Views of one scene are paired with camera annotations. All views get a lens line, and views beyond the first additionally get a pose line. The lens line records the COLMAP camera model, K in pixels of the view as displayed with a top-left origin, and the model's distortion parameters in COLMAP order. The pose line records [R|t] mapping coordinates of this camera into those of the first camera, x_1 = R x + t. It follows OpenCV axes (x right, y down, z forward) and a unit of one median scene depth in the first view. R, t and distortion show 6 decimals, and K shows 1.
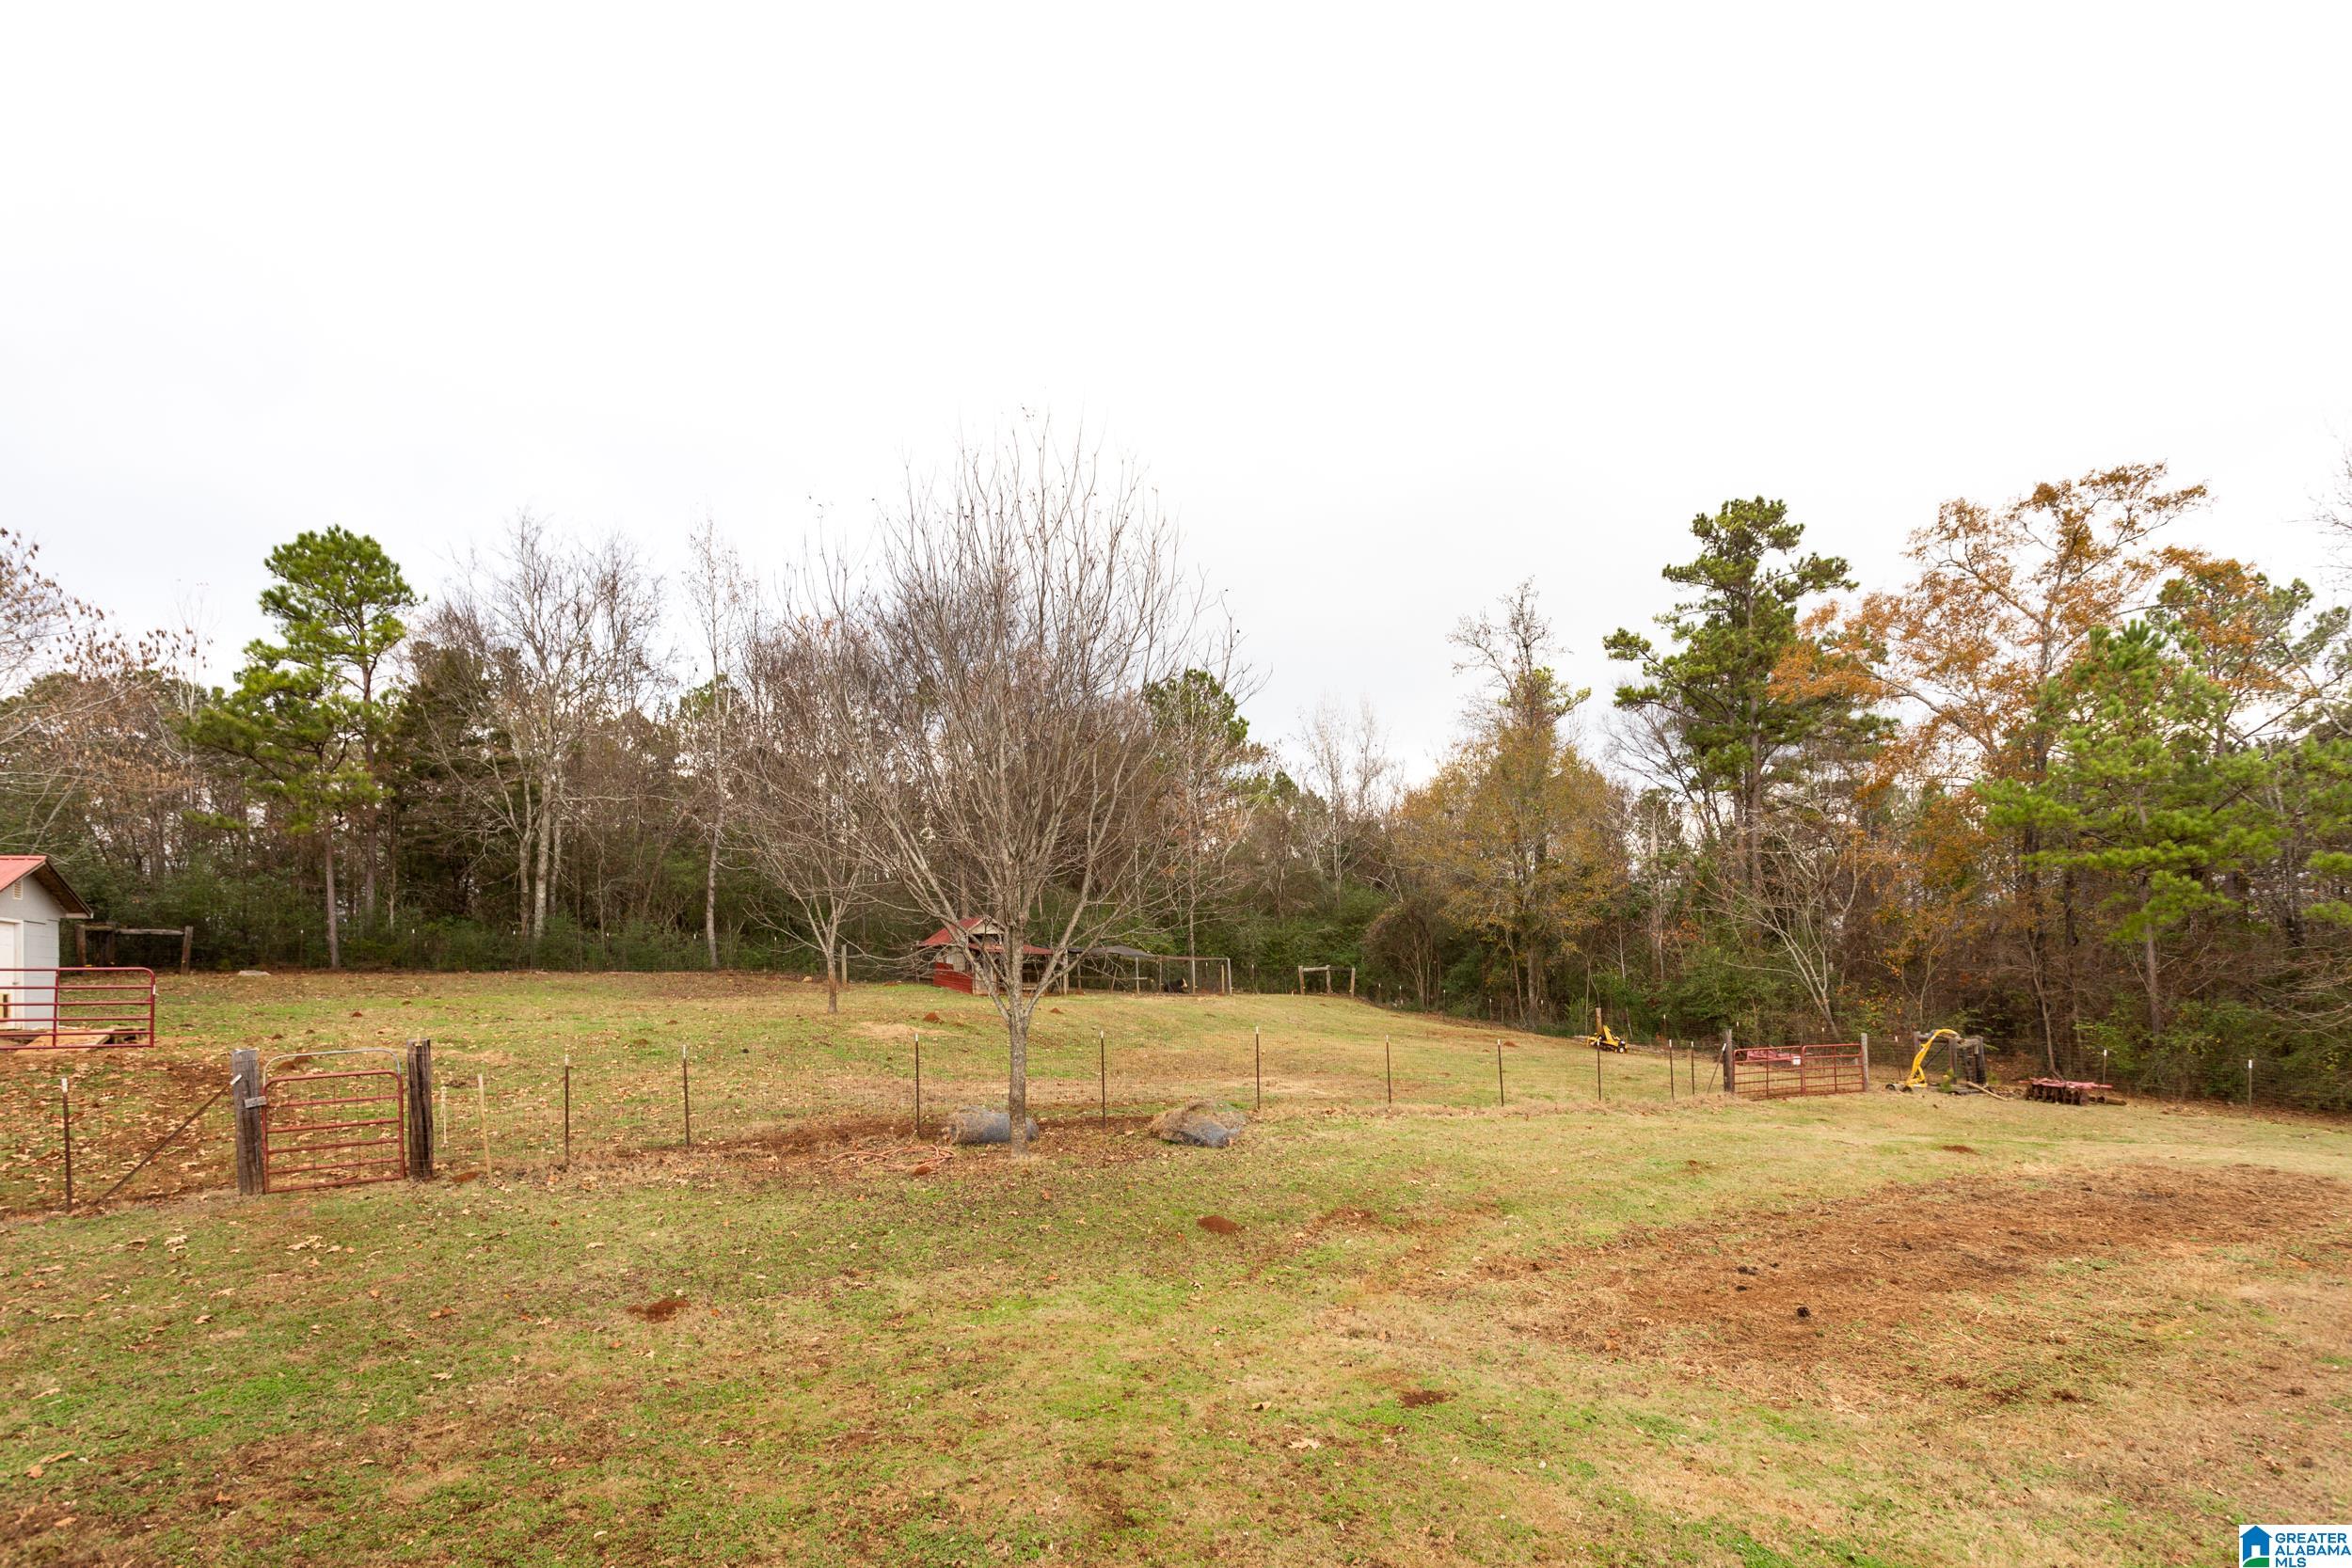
lens RADIAL K [[1156.9, 0, 1184.7], [0, 1156.9, 865.8], [0, 0, 1]] dist [0.047038, 0.000276]
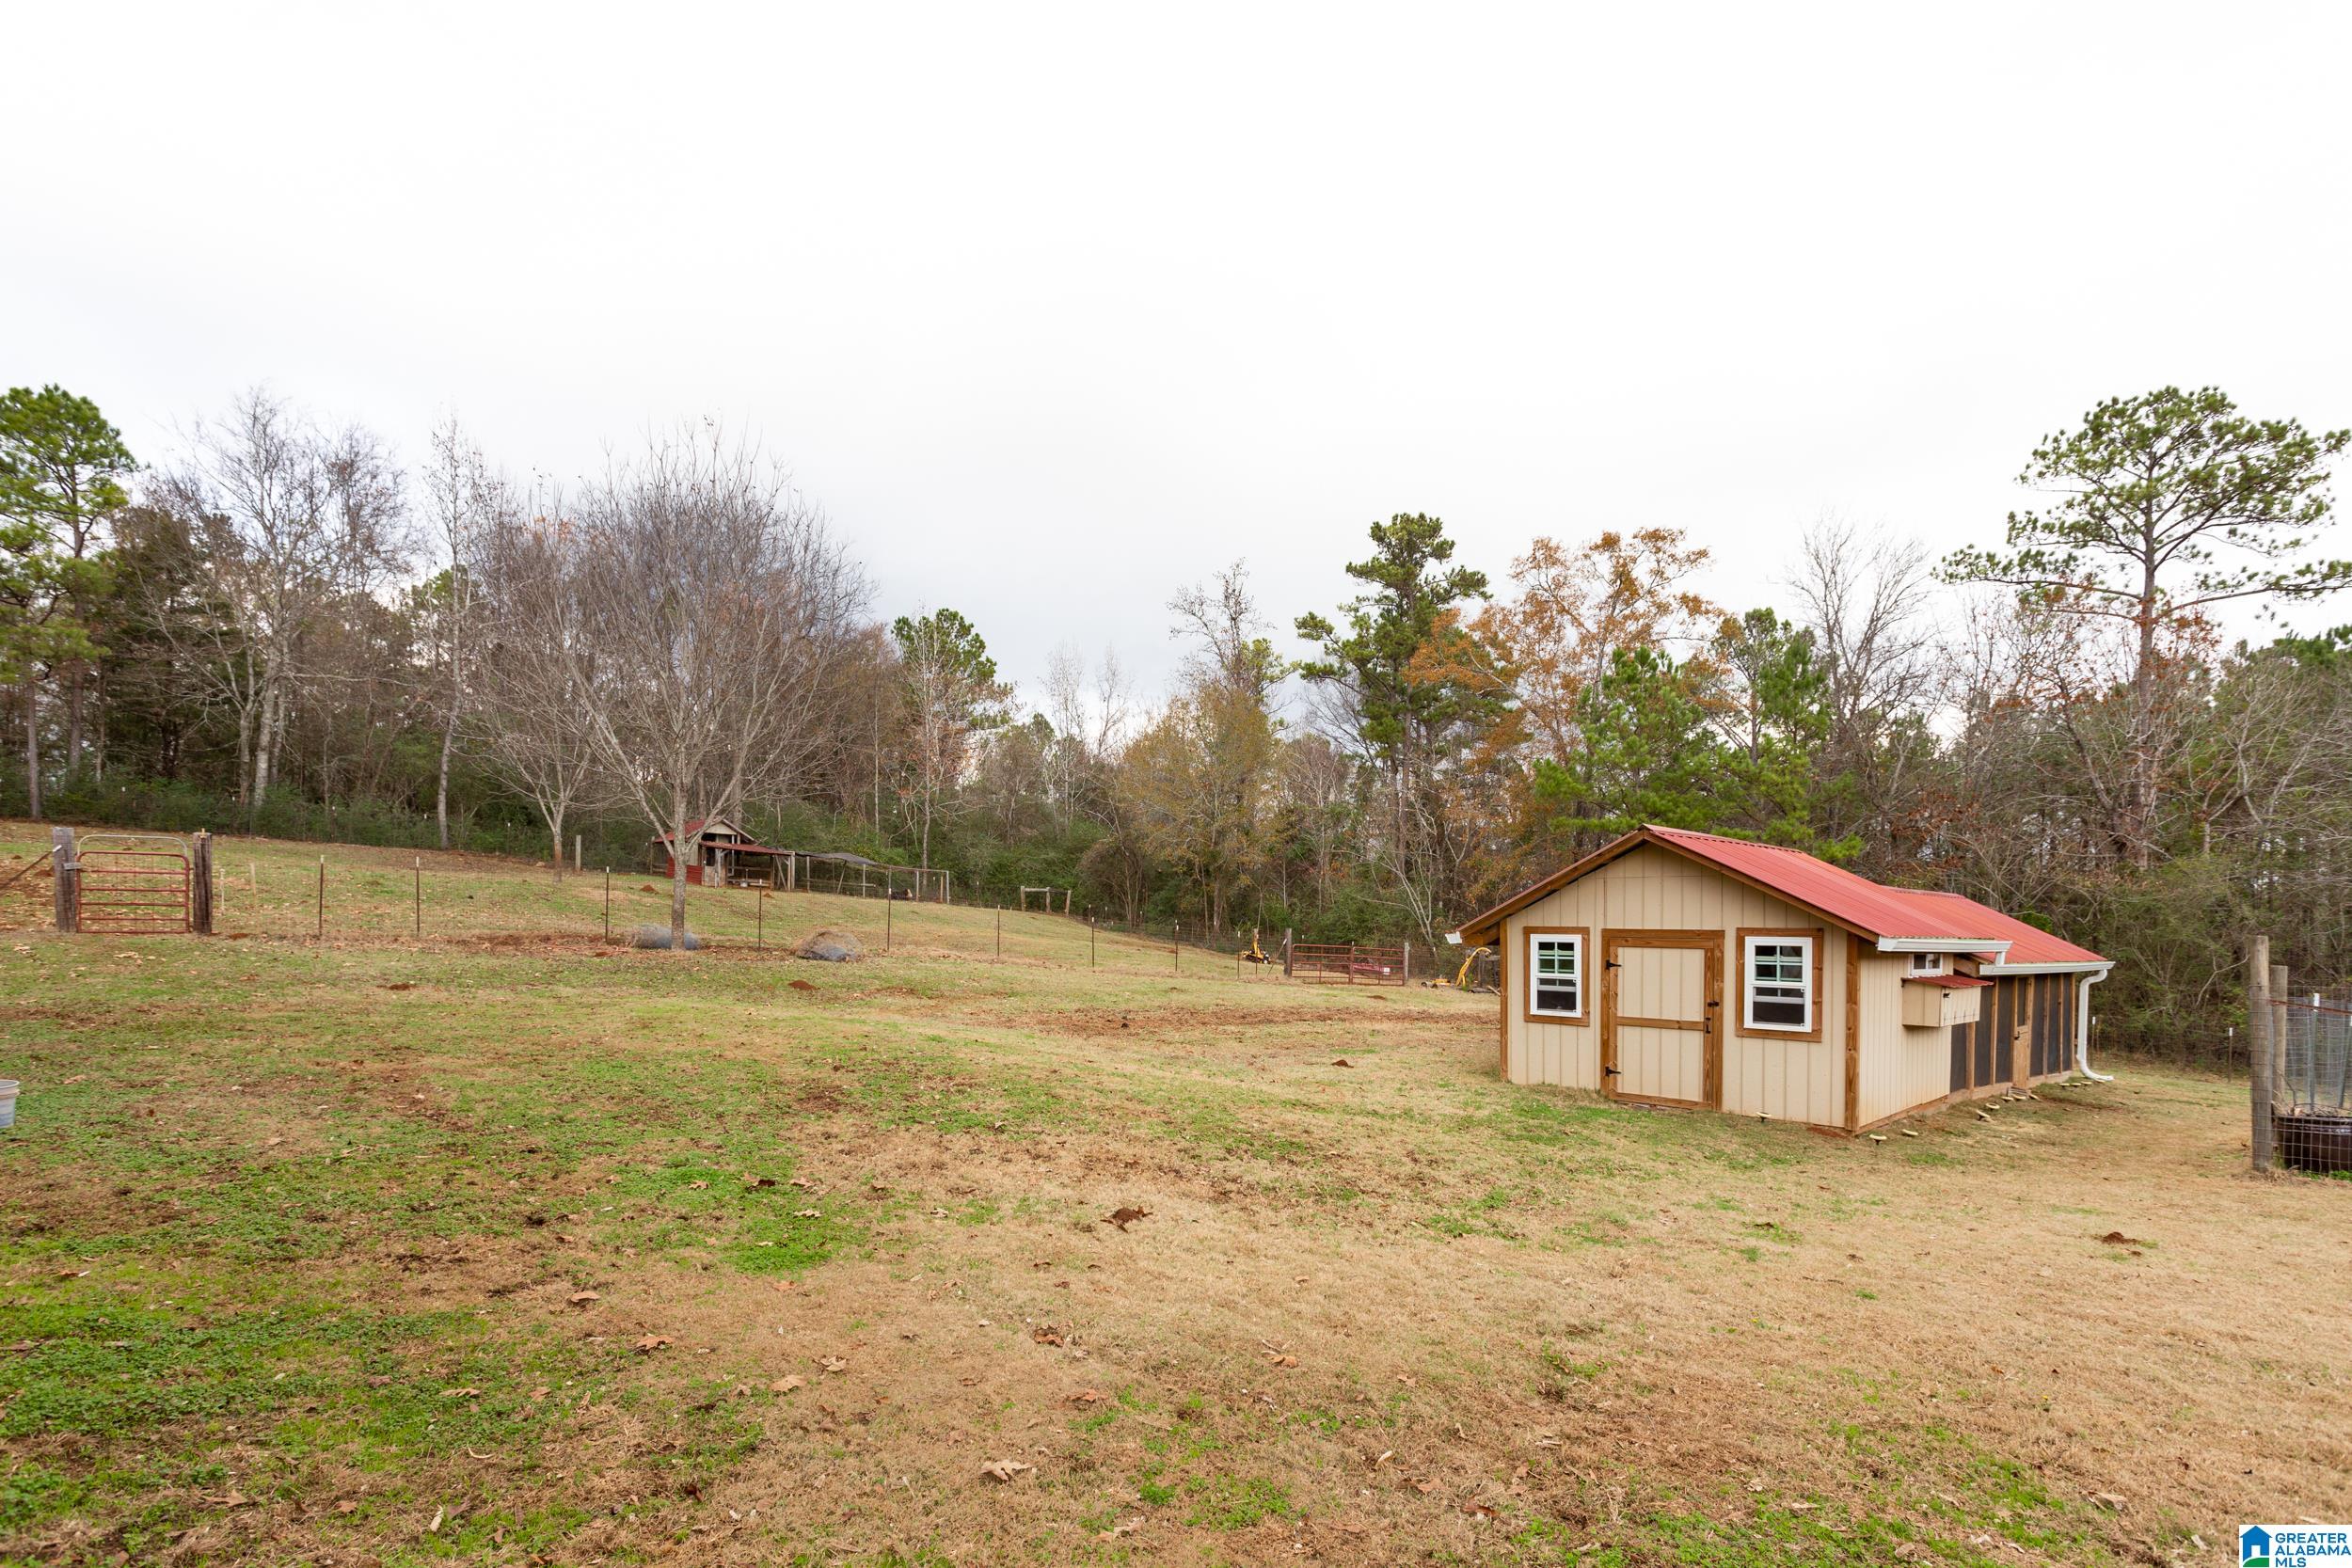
lens RADIAL K [[1153.0, 0, 1178.4], [0, 1153.0, 877.1], [0, 0, 1]] dist [0.035573, -0.000134]
pose [[0.982725, 0.058171, 0.175694, 0.066291], [-0.067835, 0.996467, 0.049507, 0.015653], [-0.172193, -0.060570, 0.983199, -0.160001]]
